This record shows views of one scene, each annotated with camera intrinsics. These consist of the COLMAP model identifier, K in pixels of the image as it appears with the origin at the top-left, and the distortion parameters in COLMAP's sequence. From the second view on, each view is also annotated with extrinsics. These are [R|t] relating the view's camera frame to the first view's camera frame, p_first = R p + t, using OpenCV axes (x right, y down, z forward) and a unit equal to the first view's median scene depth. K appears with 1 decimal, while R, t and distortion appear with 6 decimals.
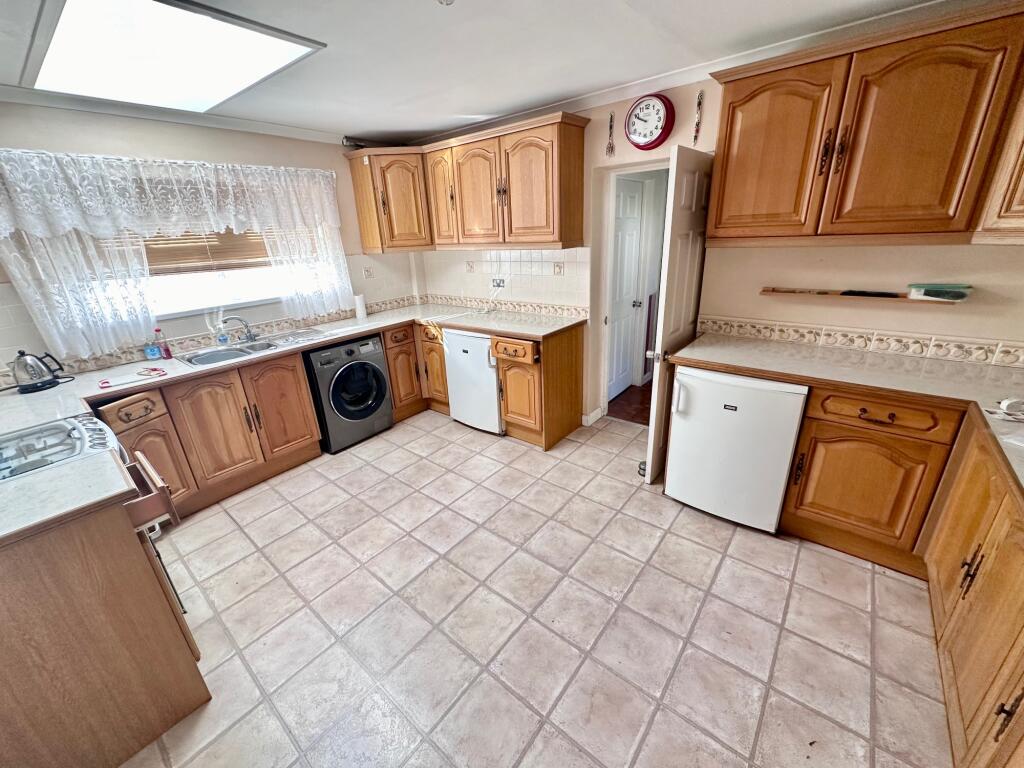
lens RADIAL K [[407.3, 0, 509.9], [0, 407.3, 382.3], [0, 0, 1]] dist [-0.001434, 0.000105]
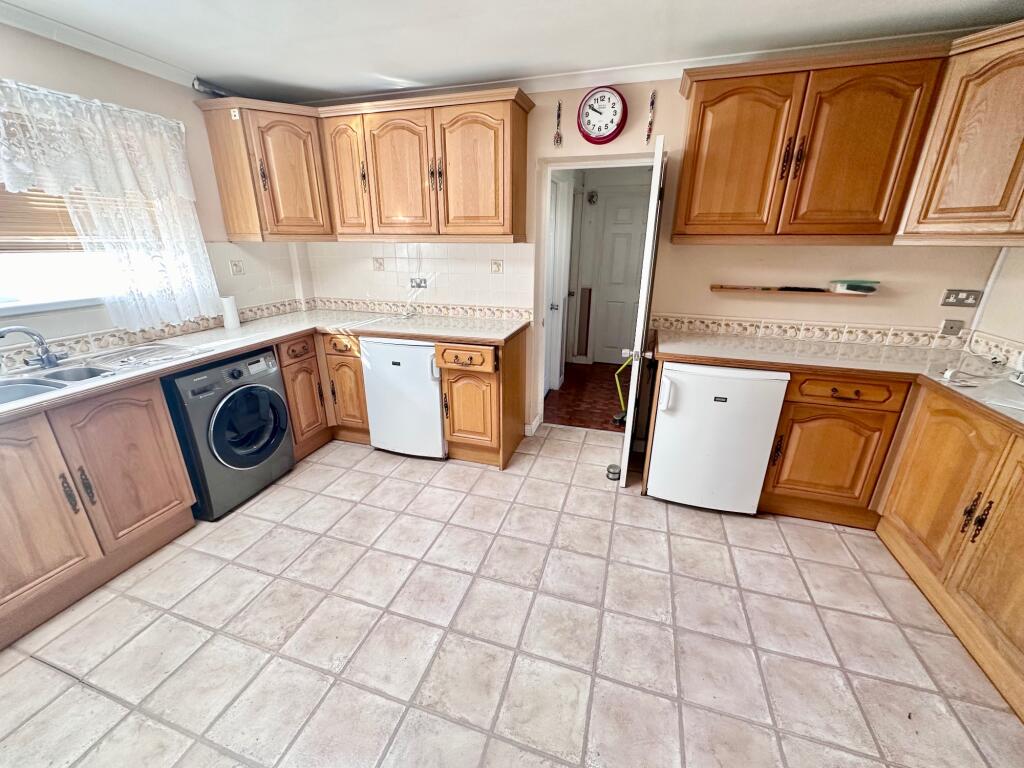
lens RADIAL K [[407.3, 0, 509.9], [0, 407.3, 382.3], [0, 0, 1]] dist [-0.001434, 0.000105]
pose [[0.927097, -0.075706, 0.367096, -0.269571], [0.086276, 0.996194, -0.012446, -0.011132], [-0.364756, 0.043210, 0.930100, 0.206335]]
